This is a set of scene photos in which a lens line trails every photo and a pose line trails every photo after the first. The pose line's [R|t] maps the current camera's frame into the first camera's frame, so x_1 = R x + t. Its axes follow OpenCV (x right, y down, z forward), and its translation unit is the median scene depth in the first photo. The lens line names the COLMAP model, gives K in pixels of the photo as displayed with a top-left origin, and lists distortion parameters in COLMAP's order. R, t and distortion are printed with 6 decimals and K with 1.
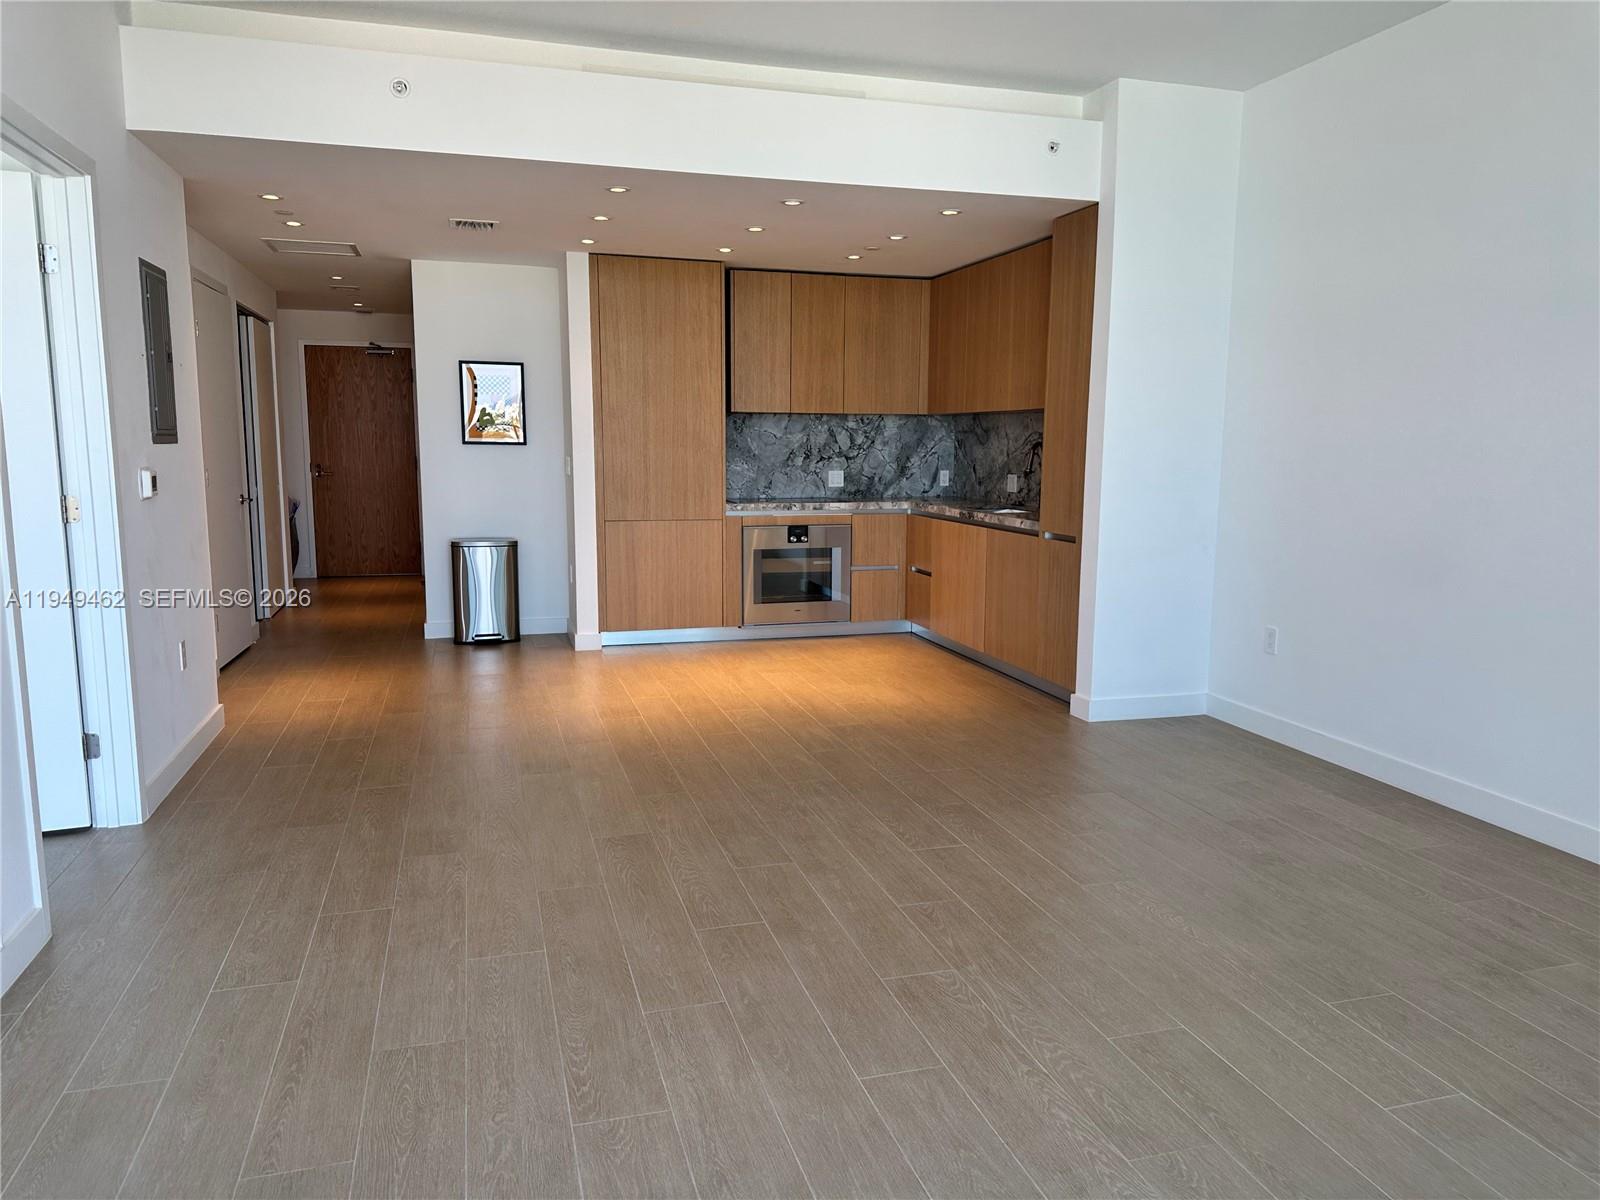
lens RADIAL K [[1115.2, 0, 800.0], [0, 1115.2, 600.0], [0, 0, 1]] dist [0.163643, -0.281772]
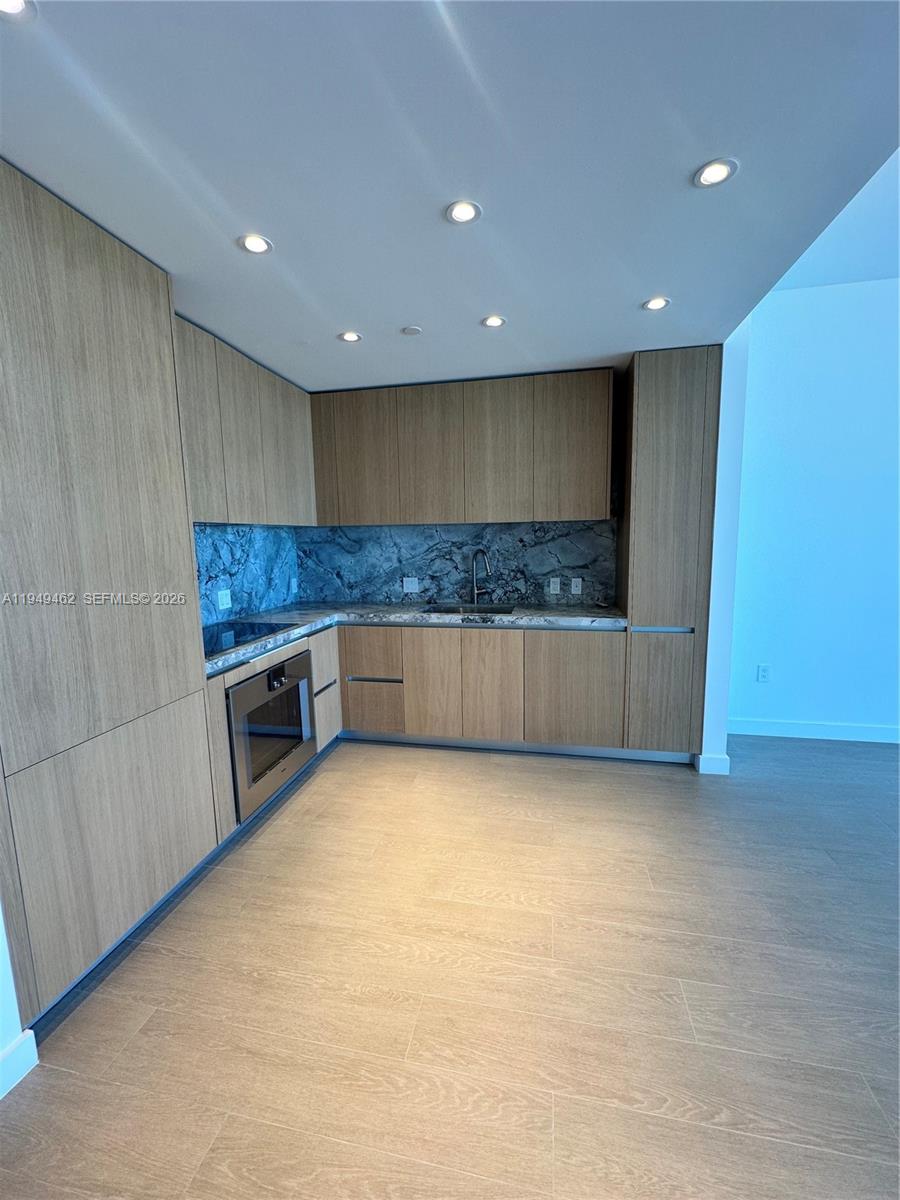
lens RADIAL K [[480.0, 0, 450.0], [0, 480.0, 600.0], [0, 0, 1]] dist [-0.002806, 0.000488]
pose [[0.467022, -0.132699, 0.874232, -0.215385], [0.147938, 0.986466, 0.070705, -0.109593], [-0.871783, 0.096312, 0.480332, 0.674067]]
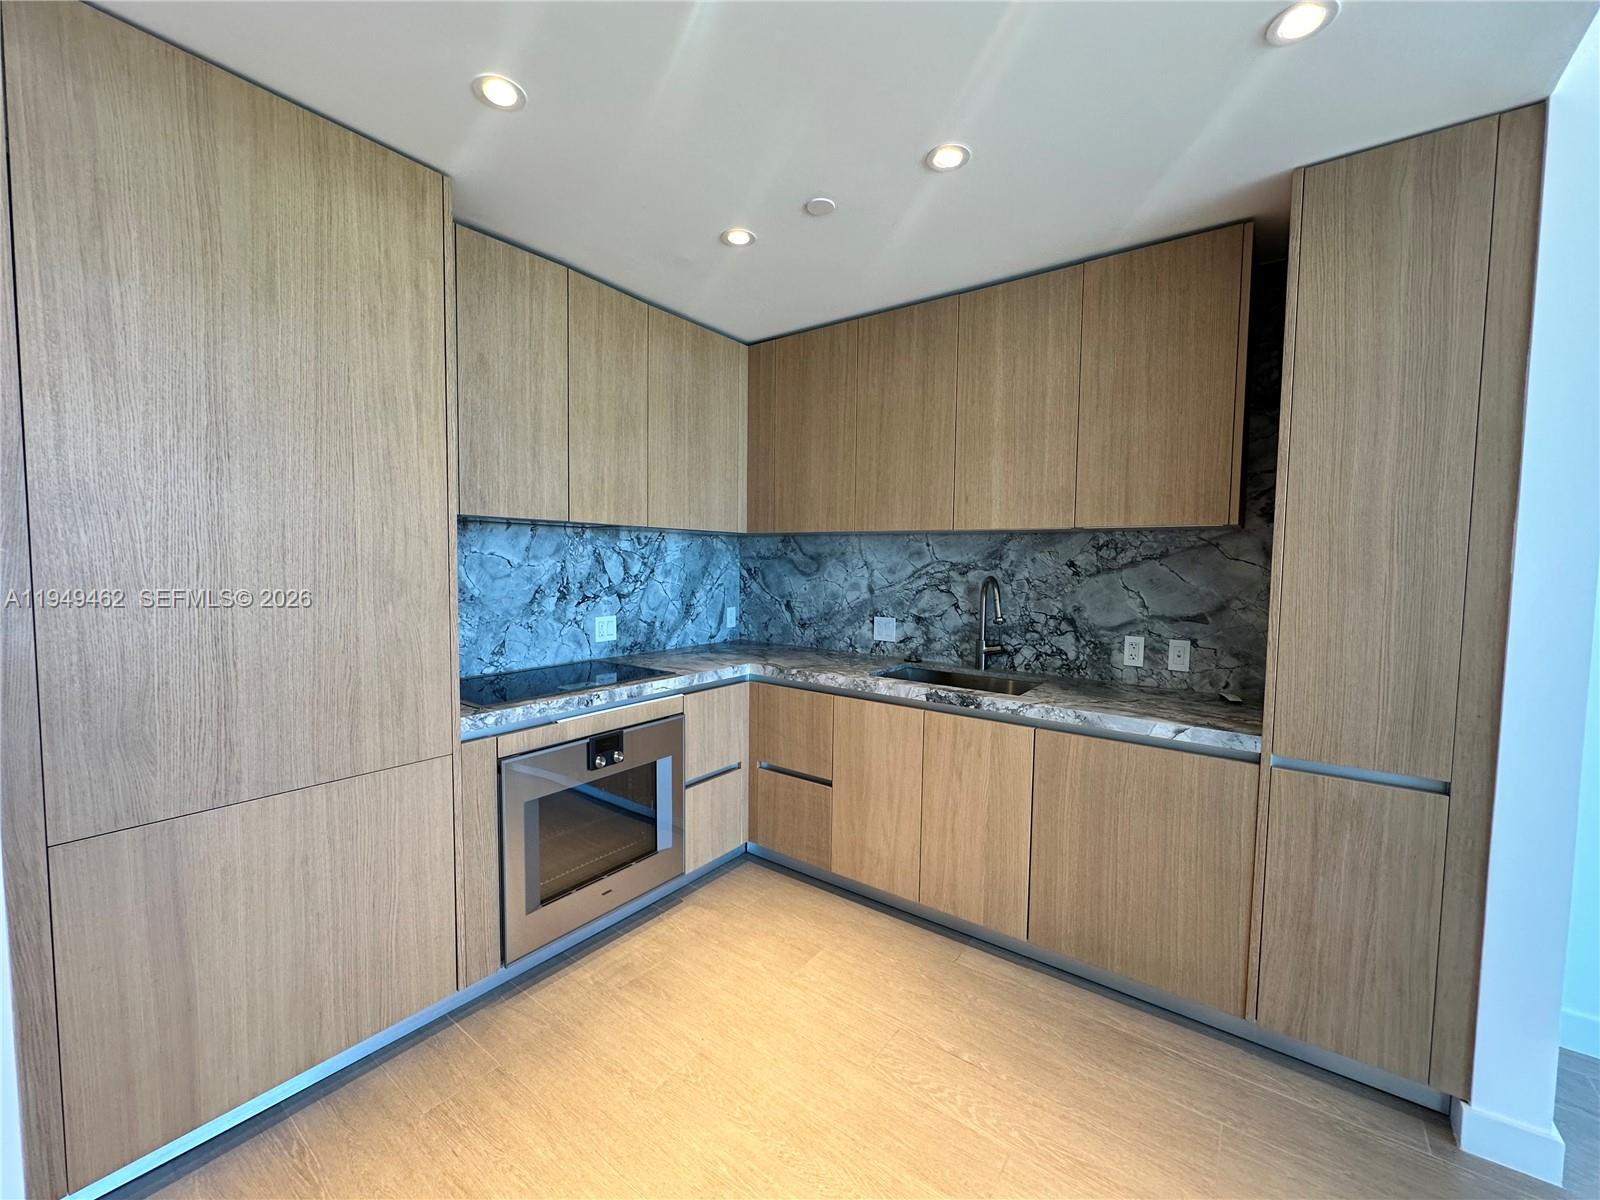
lens RADIAL K [[640.1, 0, 800.6], [0, 640.1, 598.1], [0, 0, 1]] dist [-0.002806, 0.000488]
pose [[0.794842, -0.032002, 0.605972, -0.101145], [0.078263, 0.995674, -0.050074, -0.099877], [-0.601748, 0.087226, 0.793909, 0.648910]]
